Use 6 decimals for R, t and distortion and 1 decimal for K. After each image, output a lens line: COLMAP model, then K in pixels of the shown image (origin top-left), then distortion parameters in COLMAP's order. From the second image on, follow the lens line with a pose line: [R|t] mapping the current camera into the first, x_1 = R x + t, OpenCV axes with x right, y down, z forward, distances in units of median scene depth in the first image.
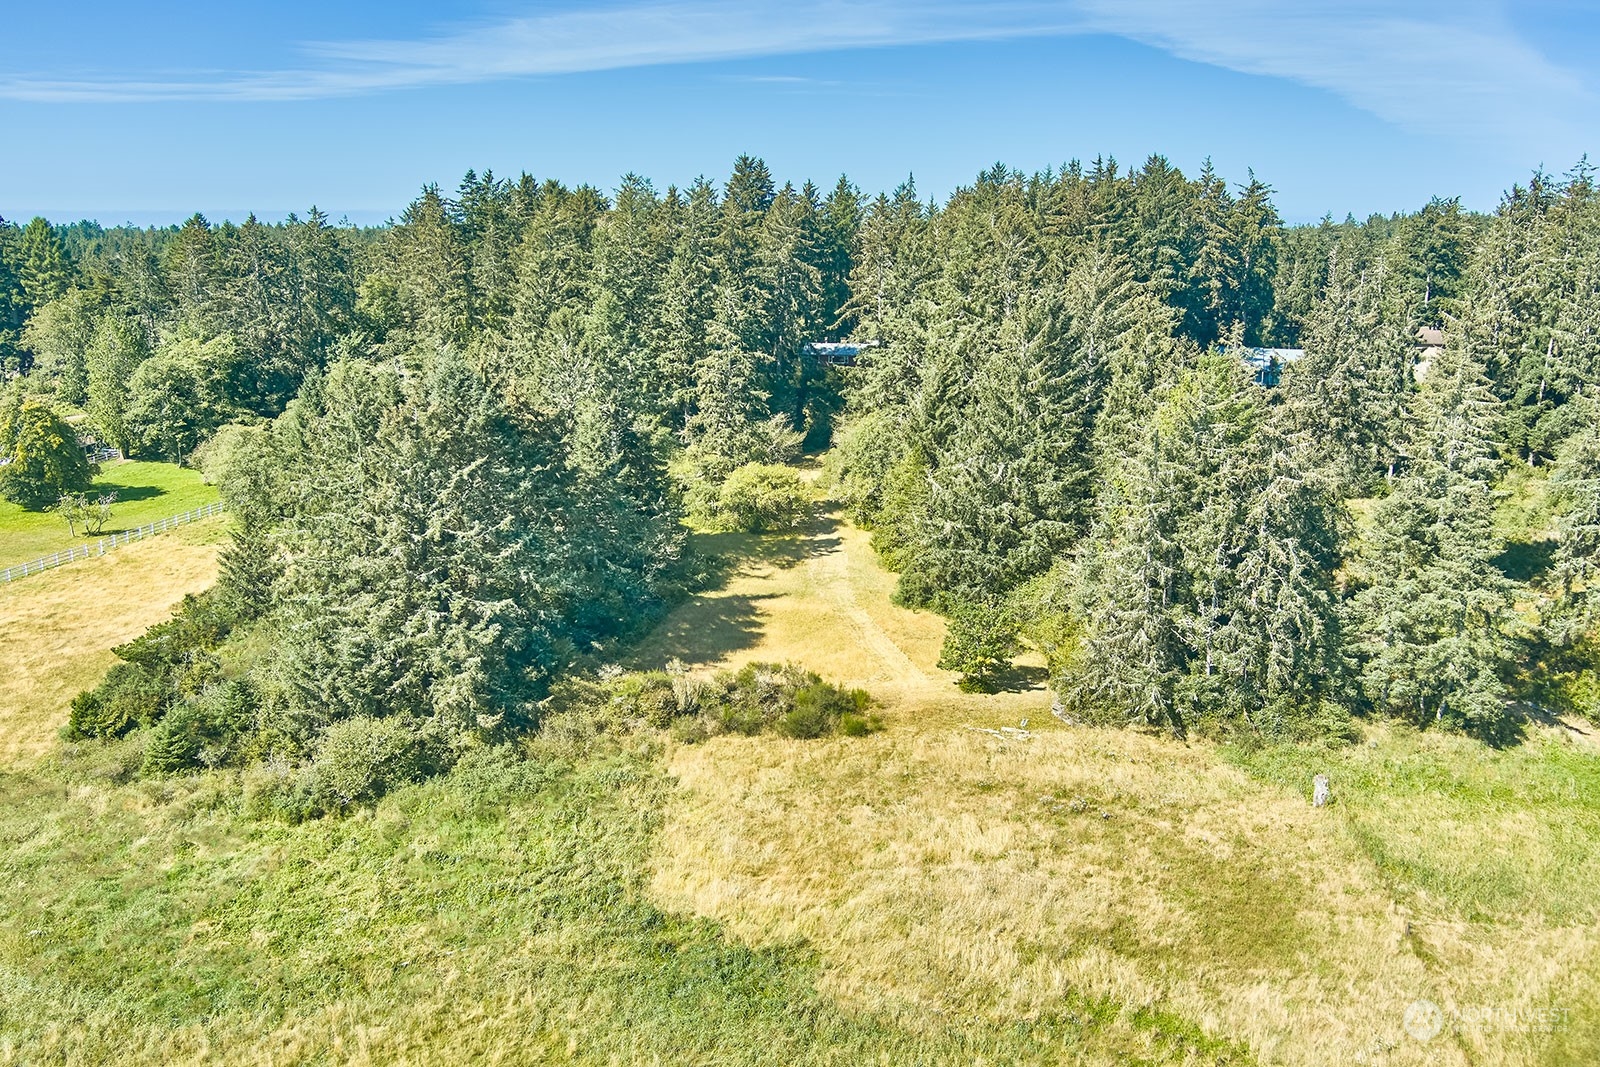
lens RADIAL K [[944.8, 0, 800.0], [0, 944.8, 533.5], [0, 0, 1]] dist [0.001663, 0.000251]
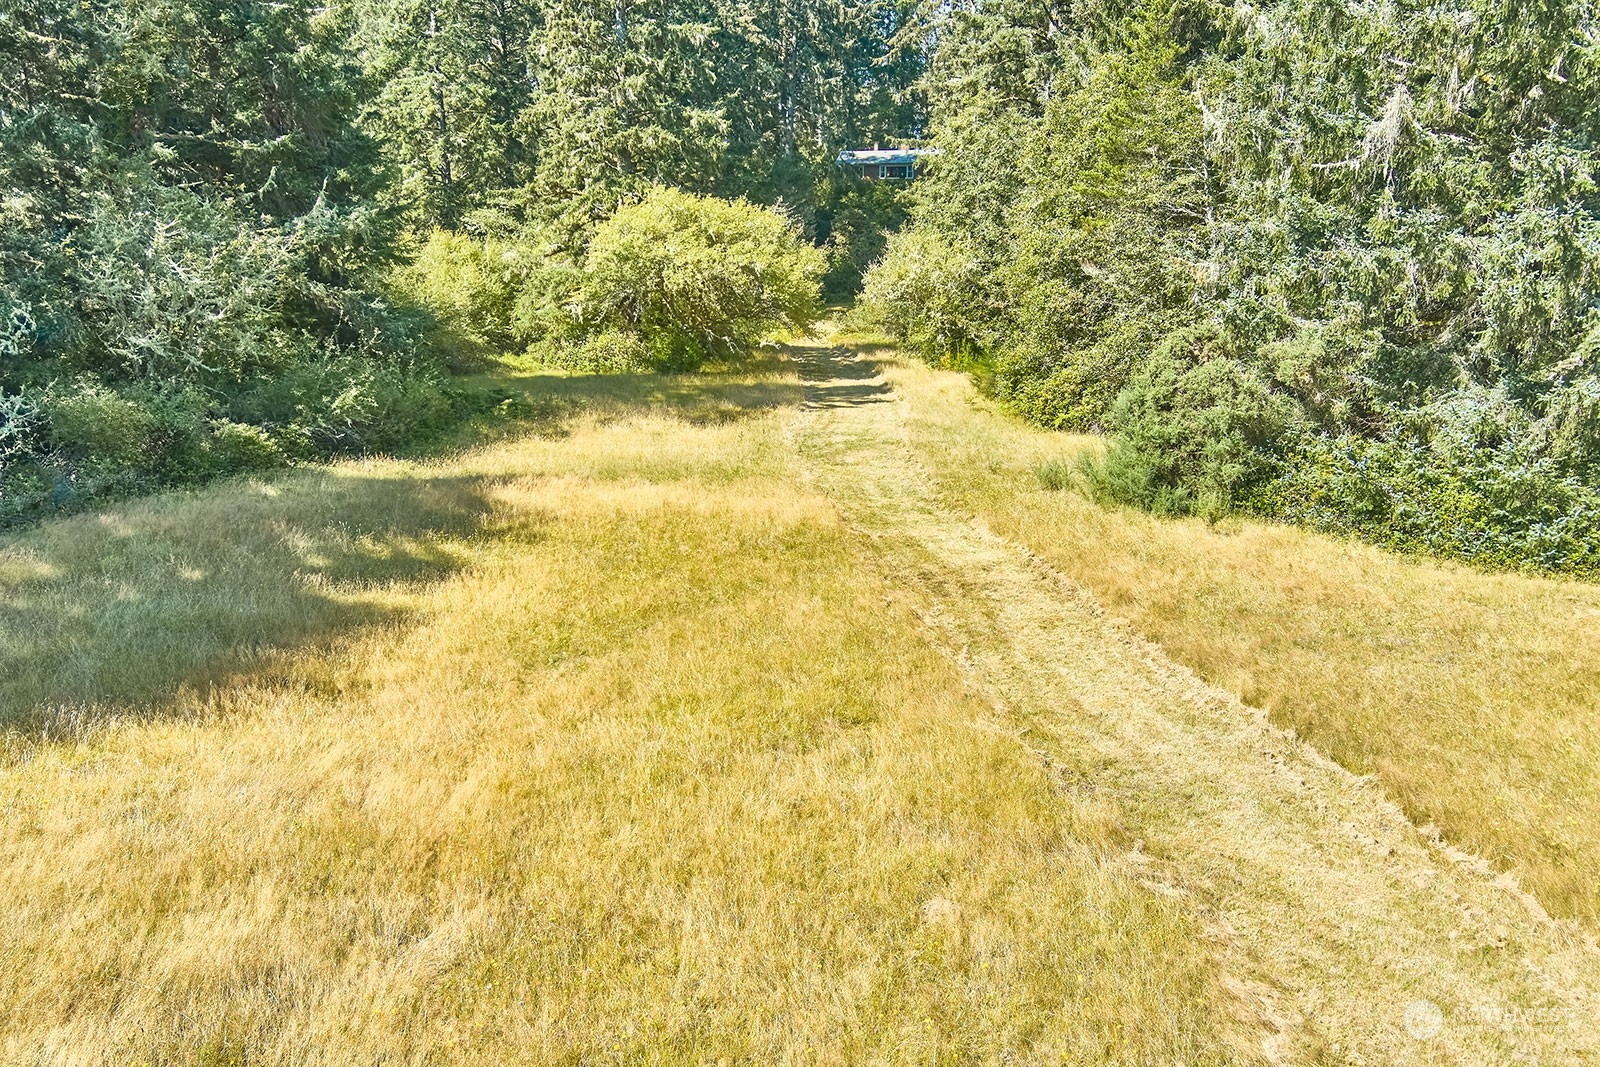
lens RADIAL K [[944.8, 0, 800.0], [0, 944.8, 533.5], [0, 0, 1]] dist [0.001663, 0.000251]
pose [[0.997725, 0.006608, -0.067098, 0.041052], [-0.007330, 0.999918, -0.010516, 0.087815], [0.067023, 0.010984, 0.997691, 0.780826]]
